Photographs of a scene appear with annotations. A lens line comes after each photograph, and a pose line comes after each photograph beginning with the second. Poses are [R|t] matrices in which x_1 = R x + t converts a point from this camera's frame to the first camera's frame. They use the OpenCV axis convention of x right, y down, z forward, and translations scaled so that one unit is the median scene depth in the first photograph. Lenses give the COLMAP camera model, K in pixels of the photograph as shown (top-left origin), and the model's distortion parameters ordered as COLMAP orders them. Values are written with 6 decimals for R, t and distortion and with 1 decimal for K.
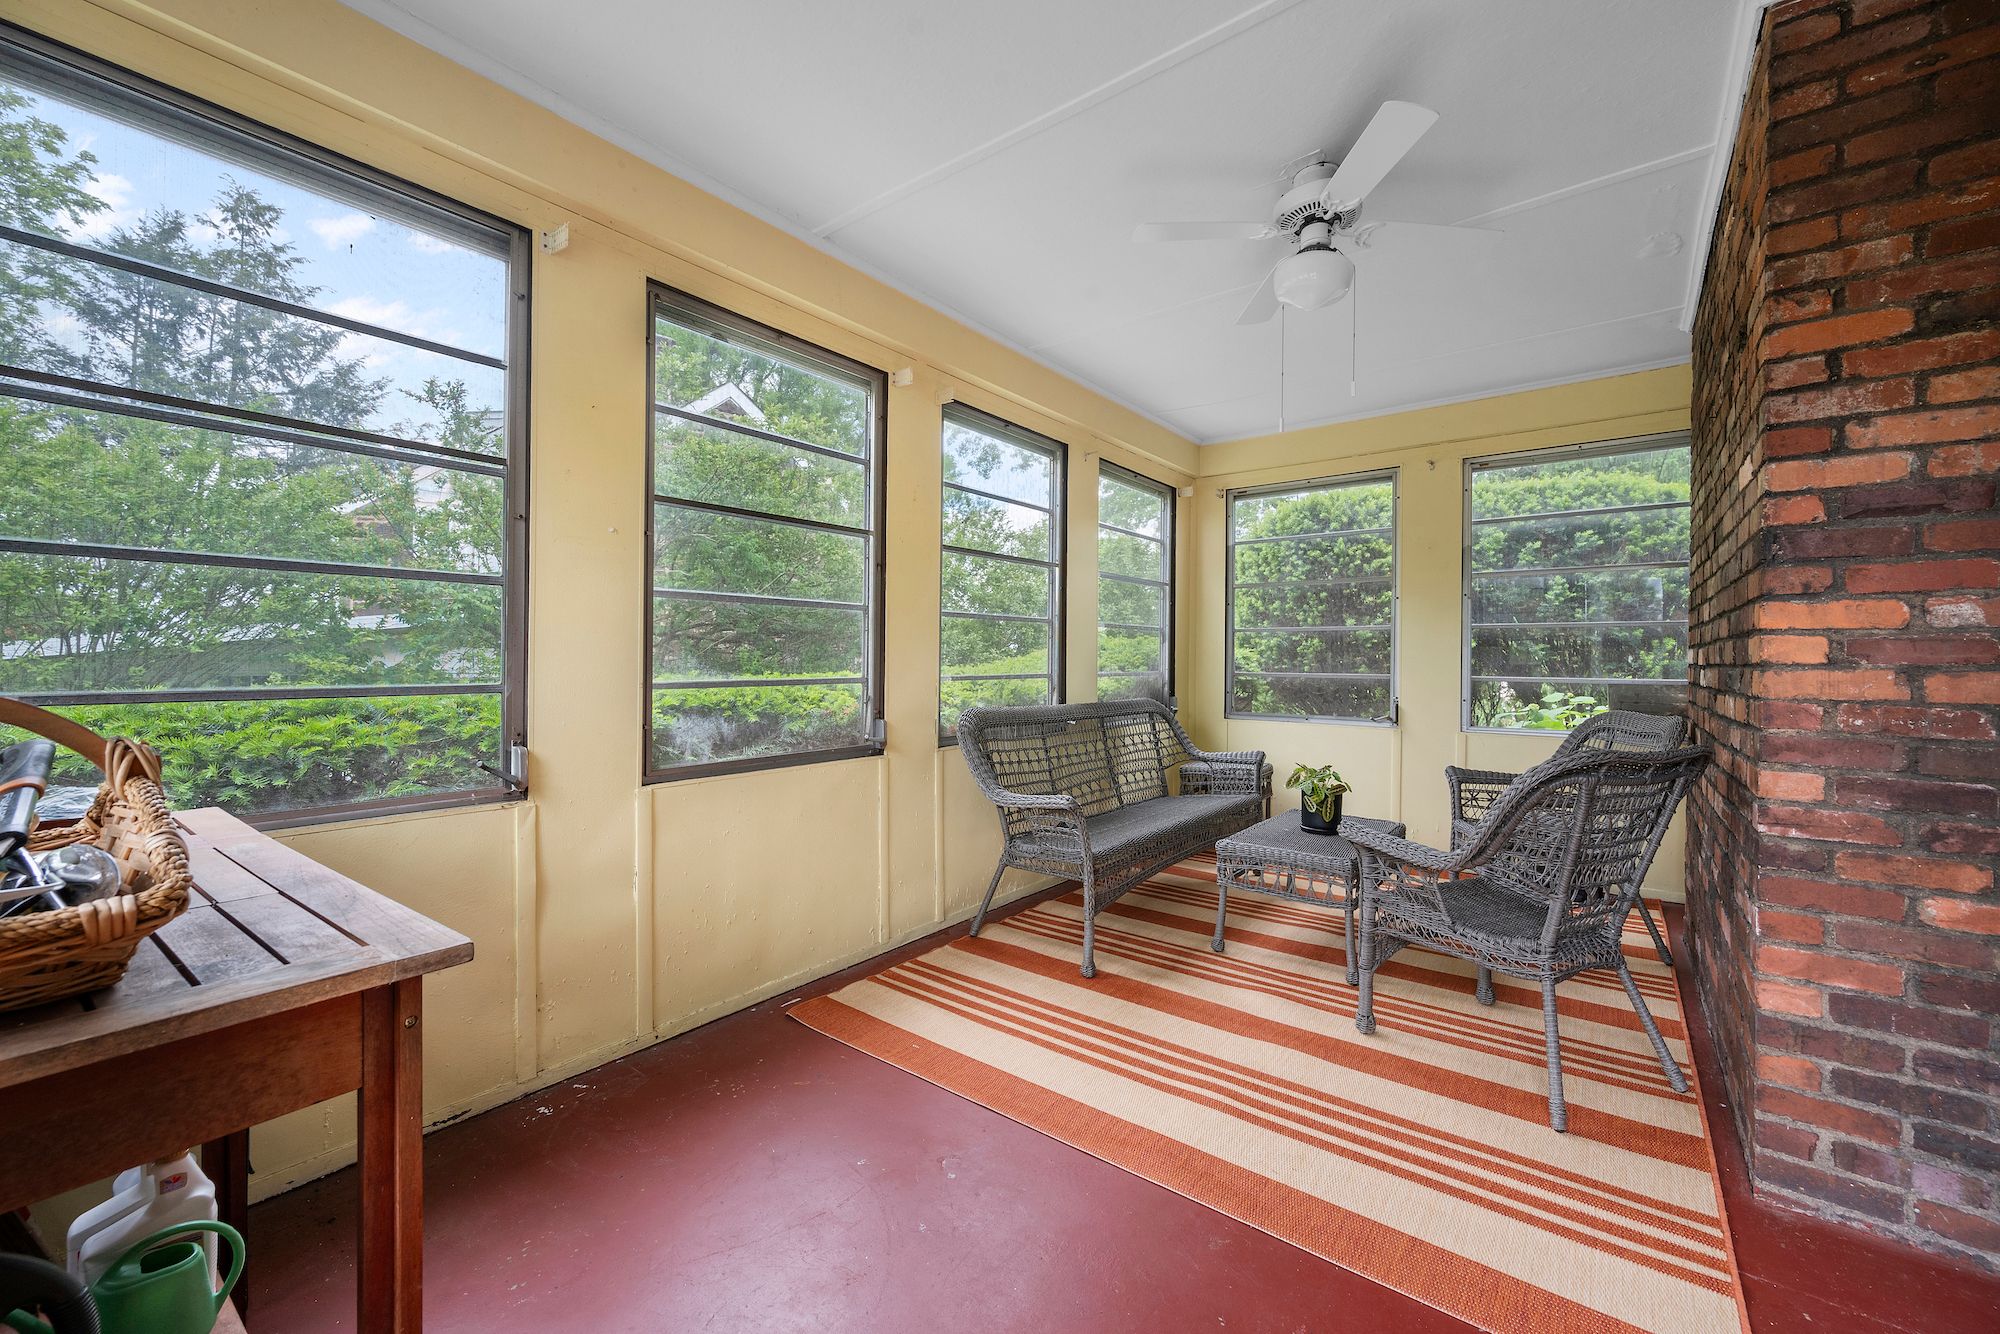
lens RADIAL K [[799.7, 0, 1000.9], [0, 799.7, 652.1], [0, 0, 1]] dist [0.000886, 0.000135]
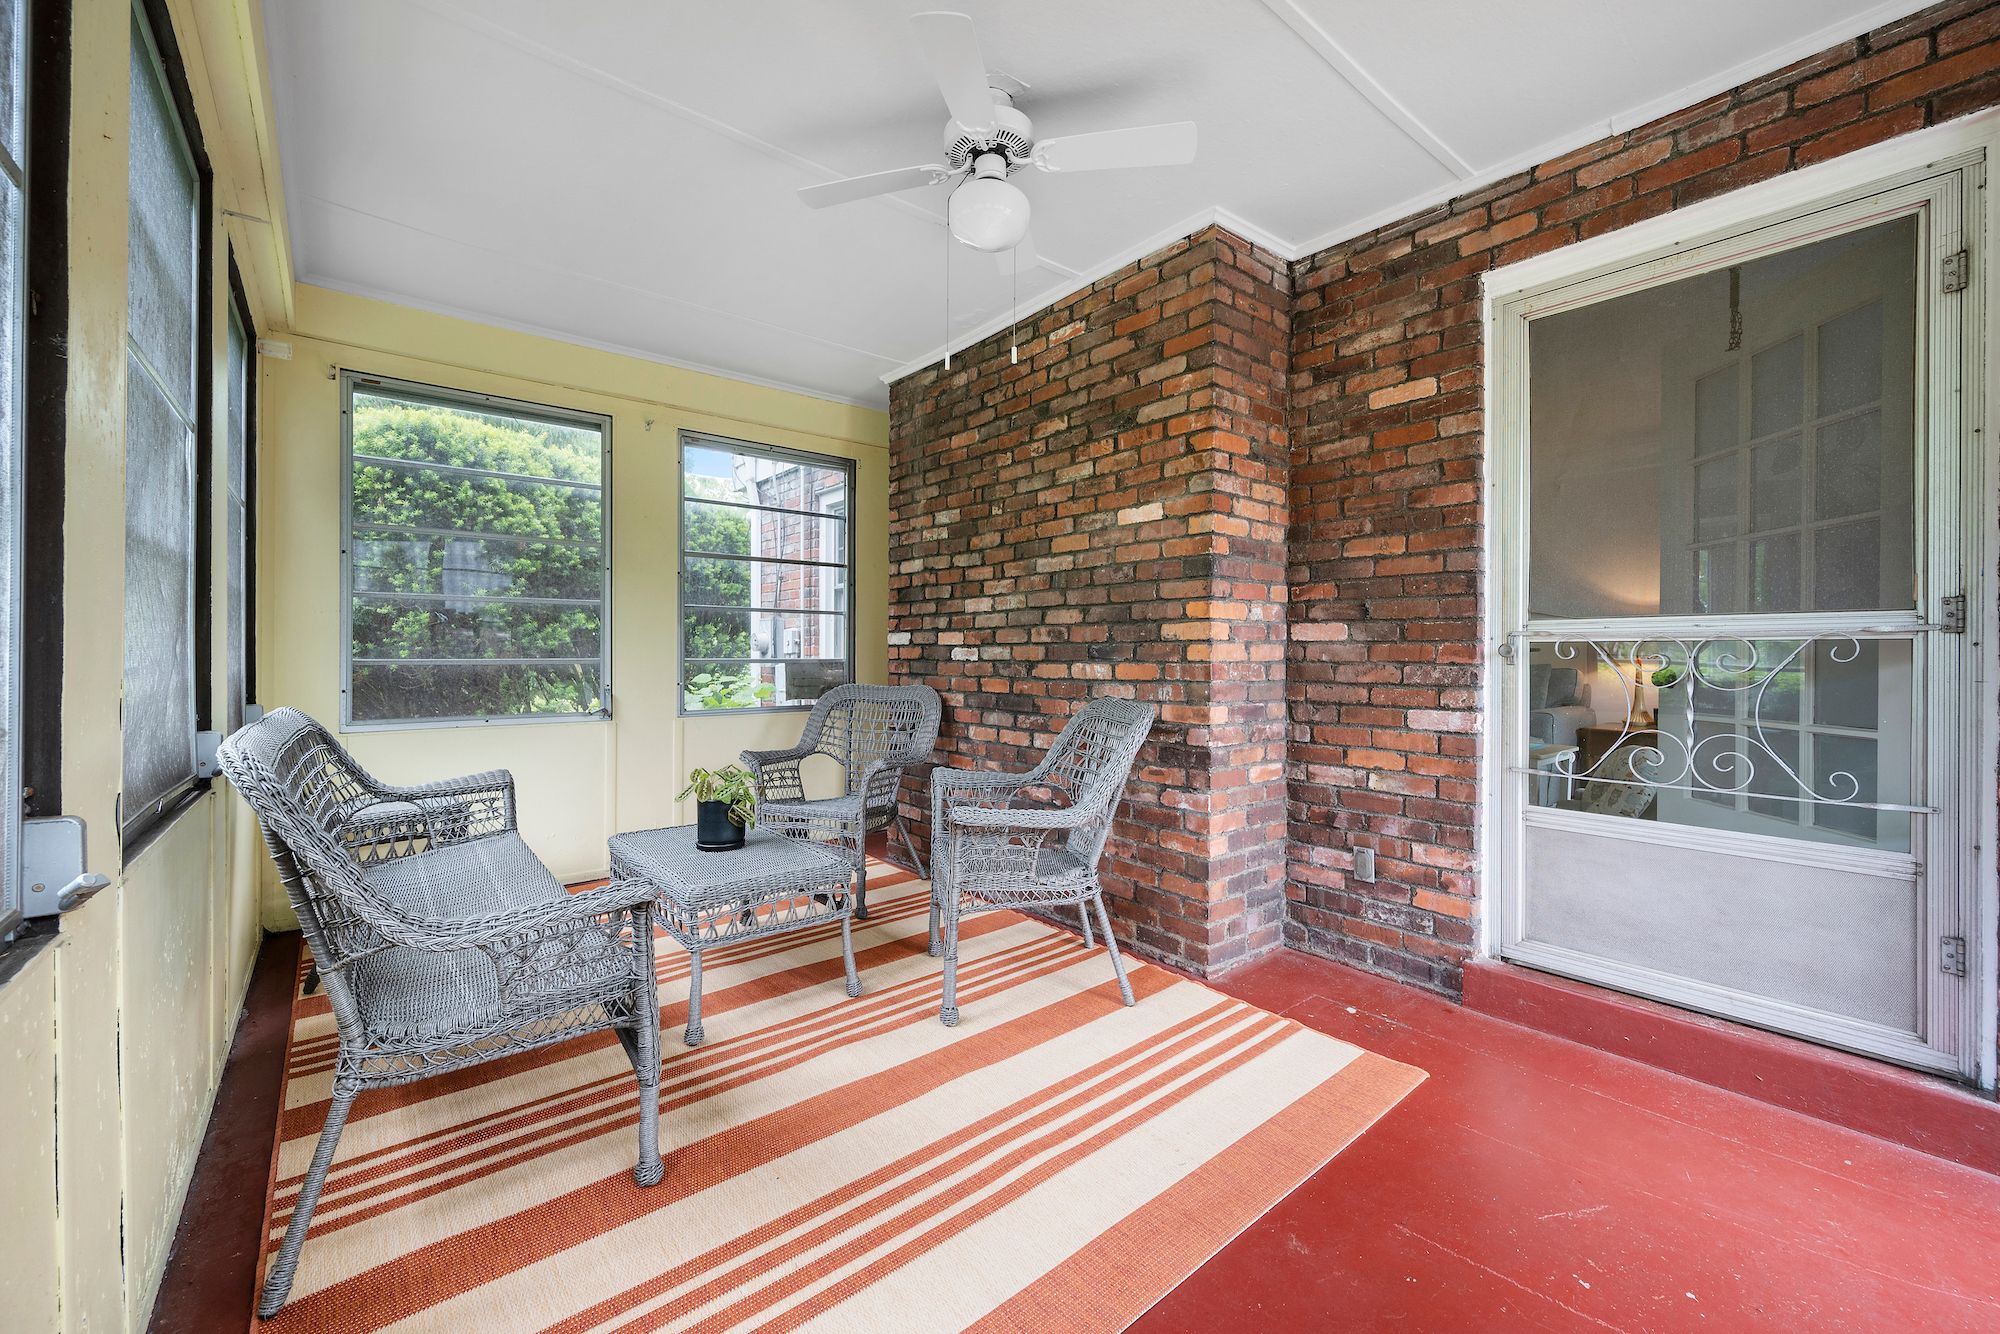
lens RADIAL K [[799.7, 0, 1000.9], [0, 799.7, 652.1], [0, 0, 1]] dist [0.000886, 0.000135]
pose [[0.205944, -0.002920, 0.978559, -0.486667], [-0.009331, 0.999944, 0.004948, 0.025068], [-0.978519, -0.010150, 0.205905, 0.779075]]
